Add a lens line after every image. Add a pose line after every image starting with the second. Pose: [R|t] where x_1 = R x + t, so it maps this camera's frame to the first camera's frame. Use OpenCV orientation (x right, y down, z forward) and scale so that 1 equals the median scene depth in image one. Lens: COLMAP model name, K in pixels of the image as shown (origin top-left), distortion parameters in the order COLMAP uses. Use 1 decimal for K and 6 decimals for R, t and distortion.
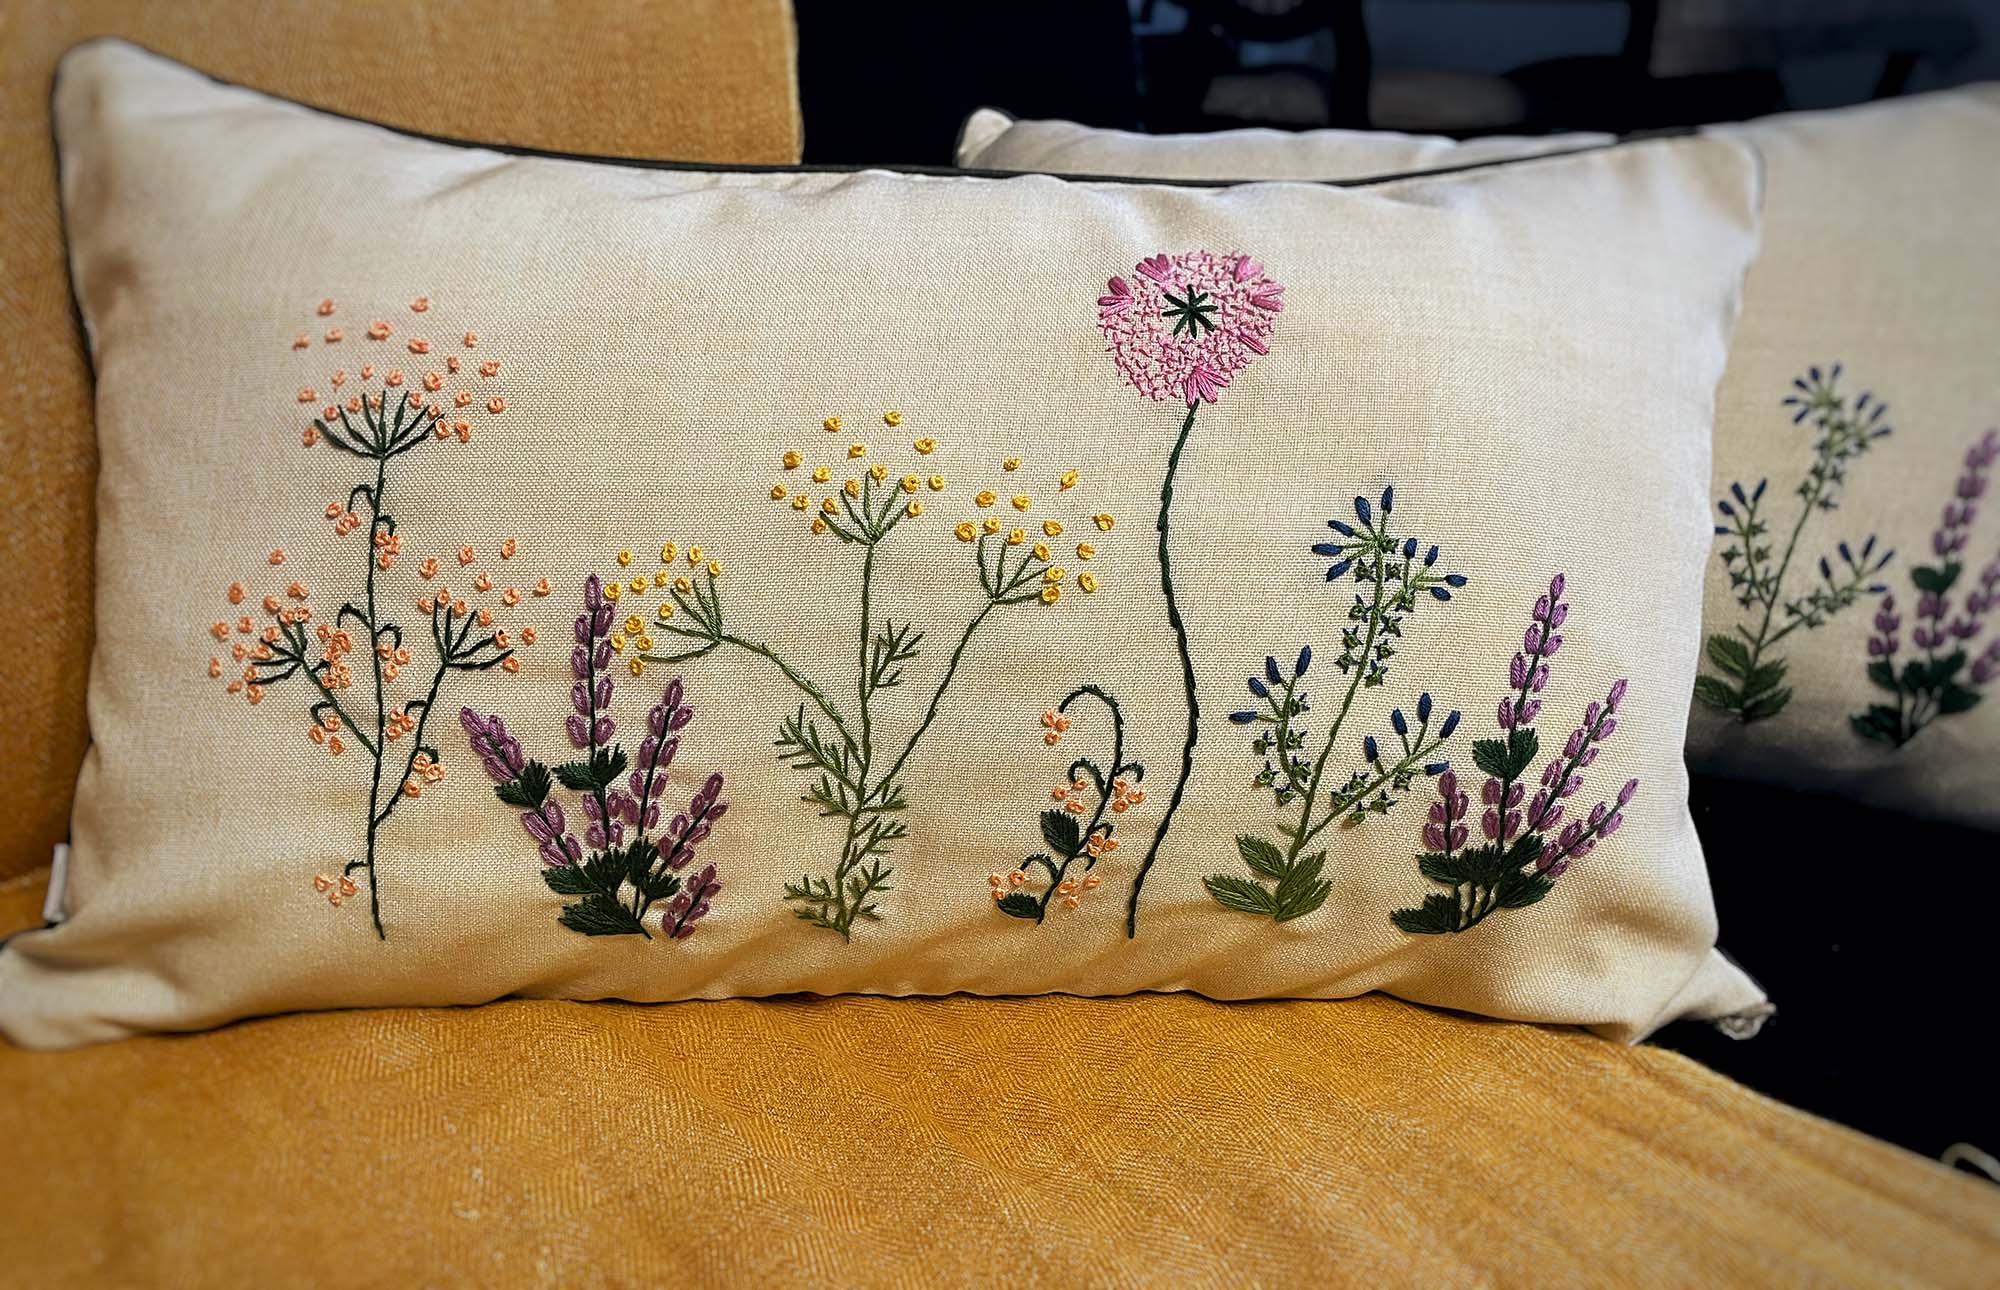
lens RADIAL K [[1456.6, 0, 999.9], [0, 1456.6, 743.6], [0, 0, 1]] dist [0.092805, -0.144157]
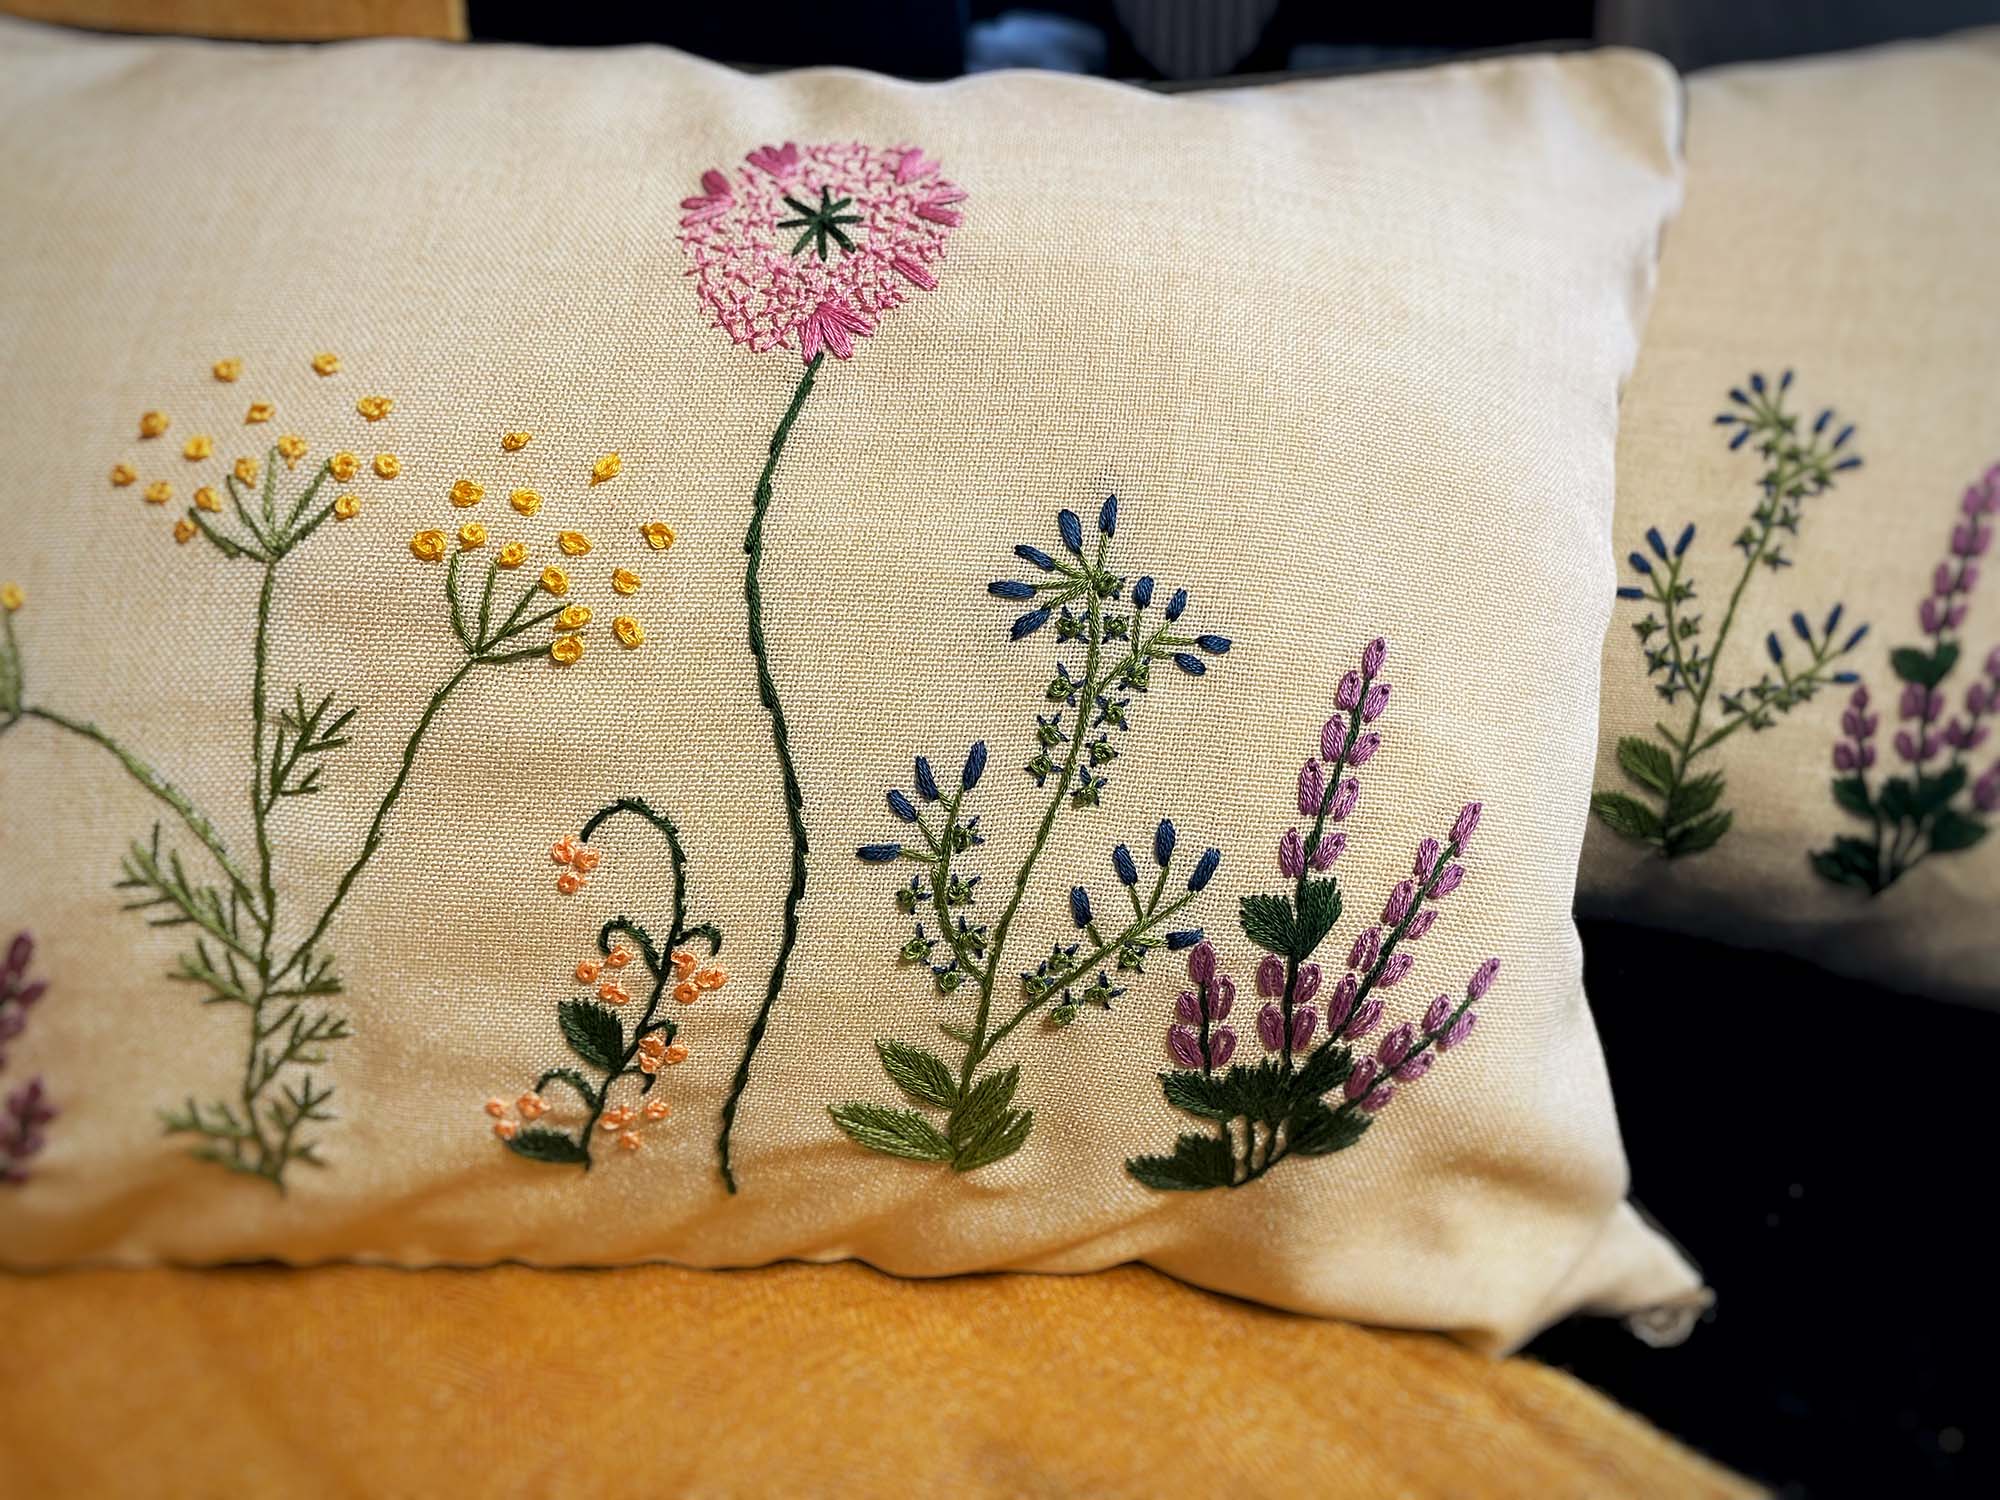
lens RADIAL K [[1519.7, 0, 1000.0], [0, 1519.7, 750.0], [0, 0, 1]] dist [0.104779, -0.190004]
pose [[0.998720, 0.018223, 0.047190, 0.184476], [-0.015553, 0.998289, -0.056359, -0.026089], [-0.048137, 0.055553, 0.997295, 0.341846]]
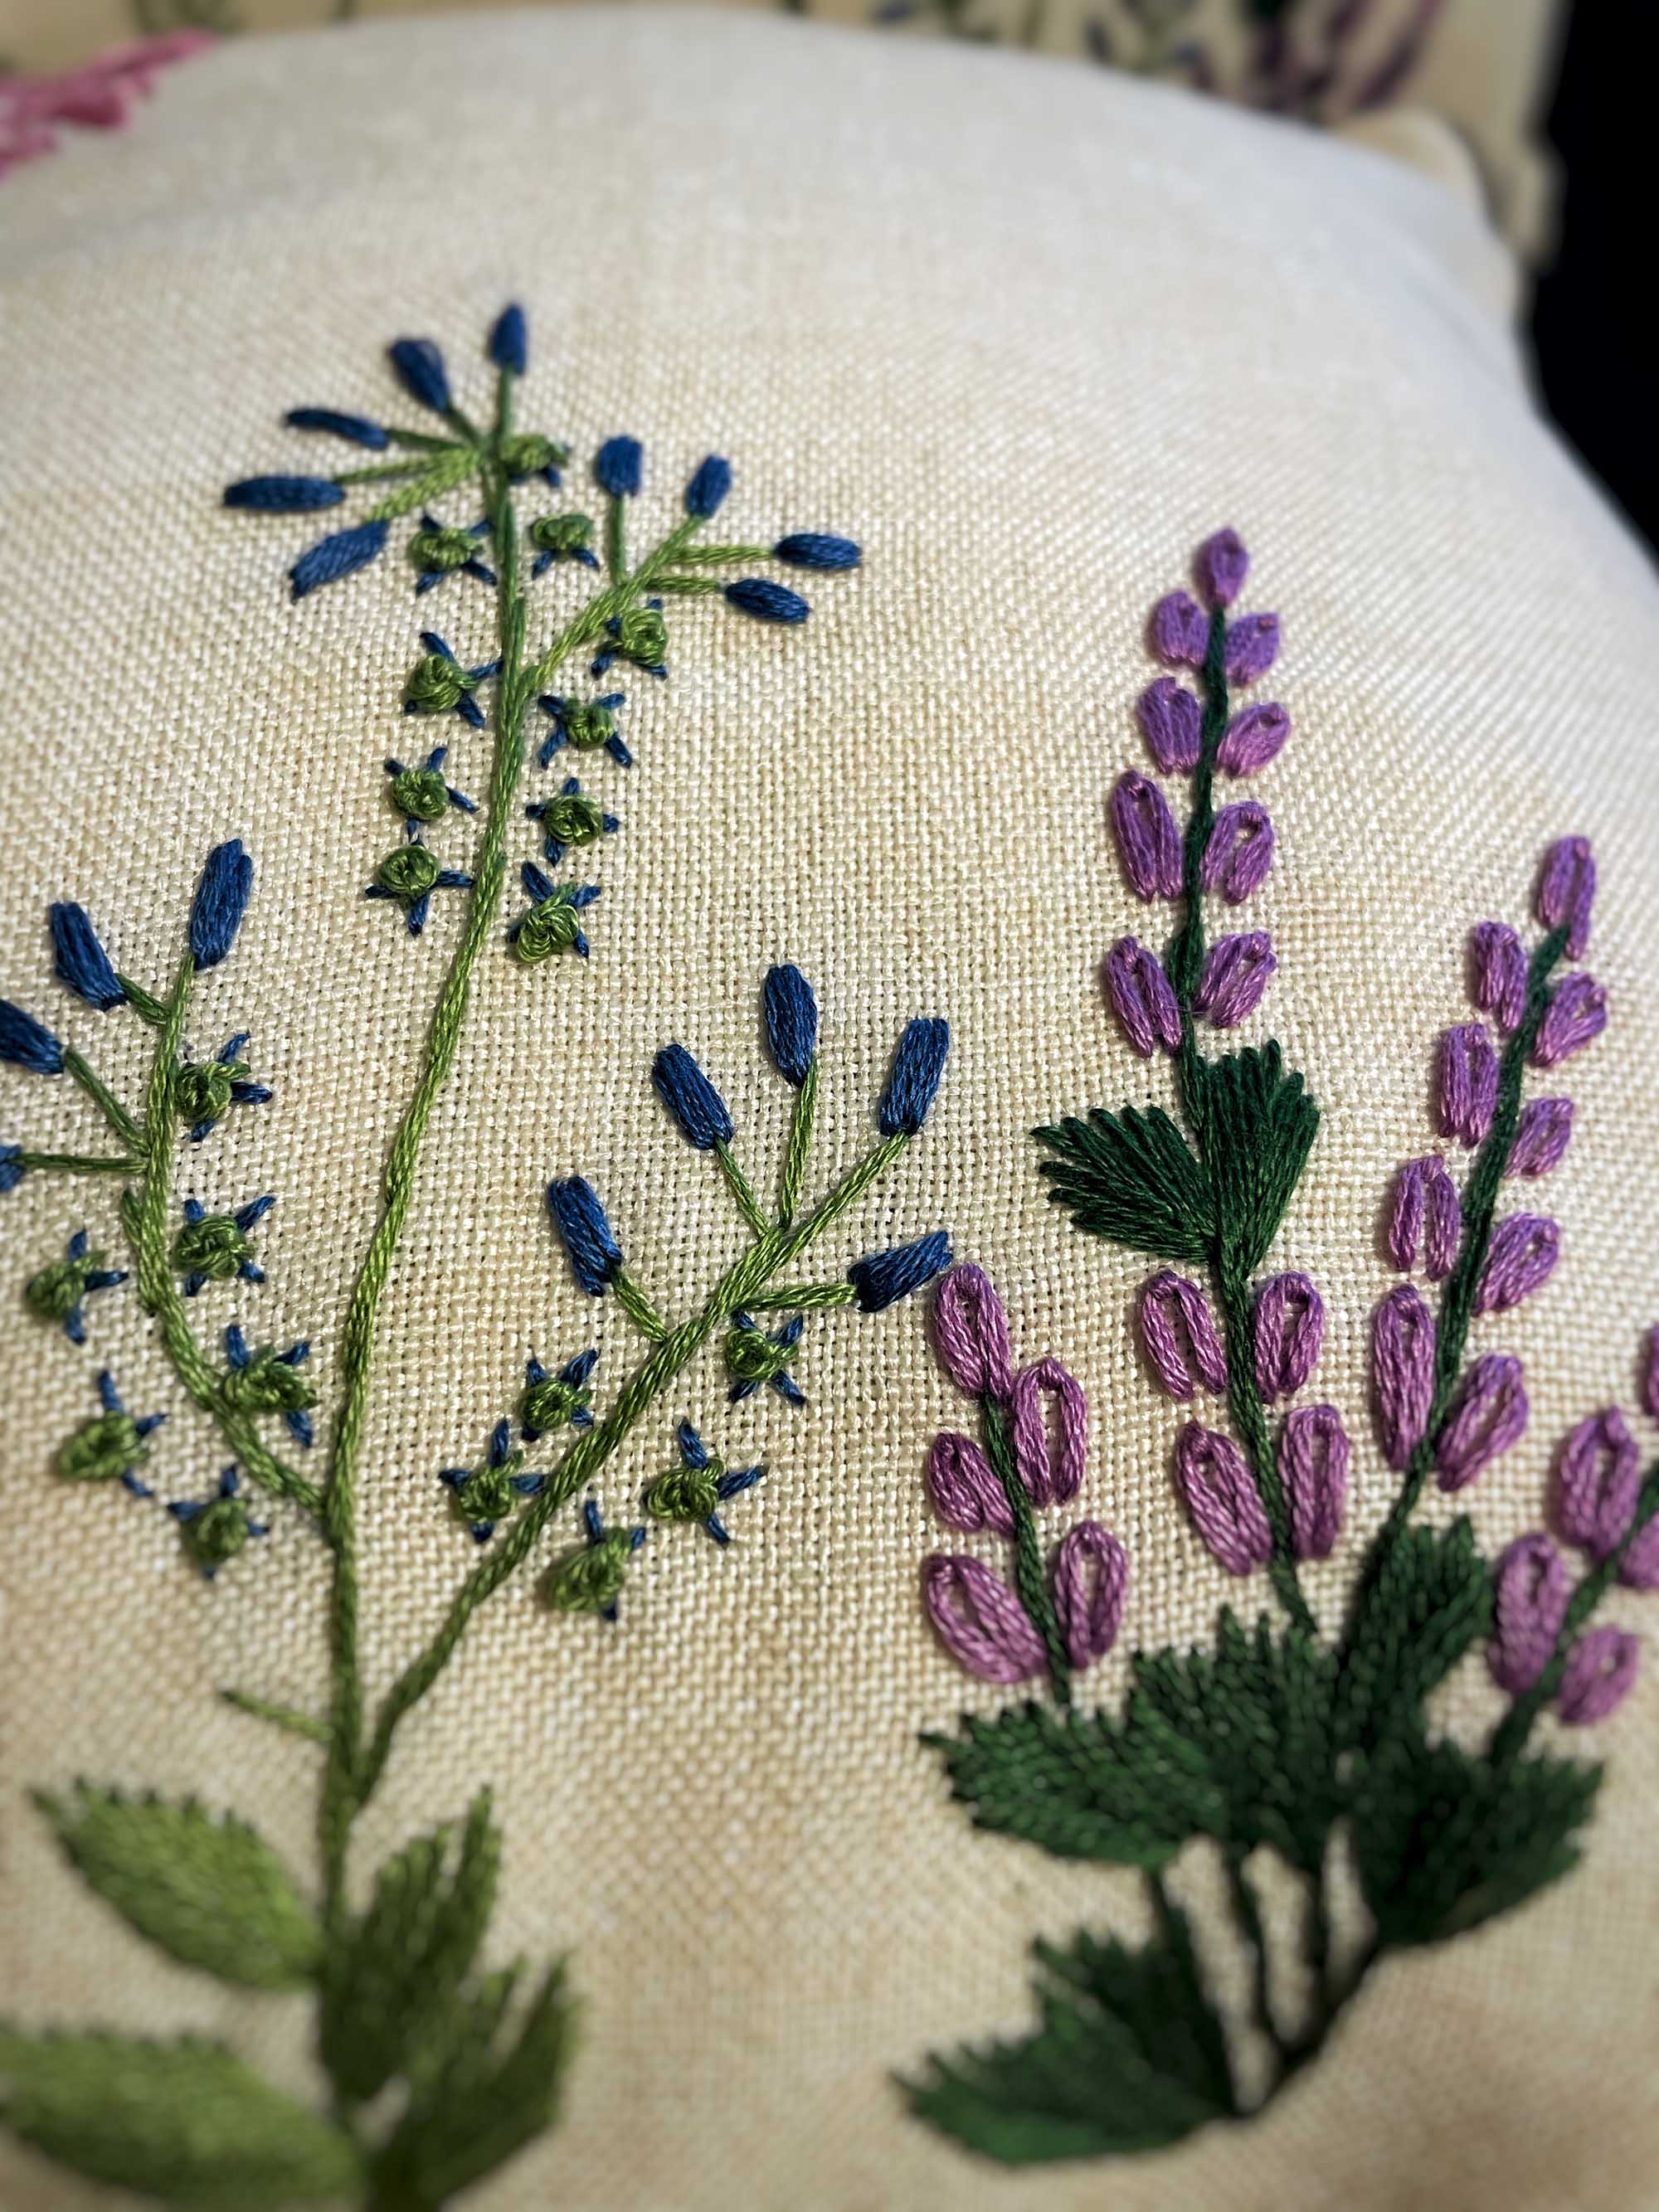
lens RADIAL K [[1817.2, 0, 790.9], [0, 1817.2, 1105.2], [0, 0, 1]] dist [0.132636, -0.246780]
pose [[0.984783, -0.147351, 0.092143, 0.259014], [0.172377, 0.895640, -0.410018, 0.101467], [-0.022110, 0.419662, 0.907411, 0.740982]]
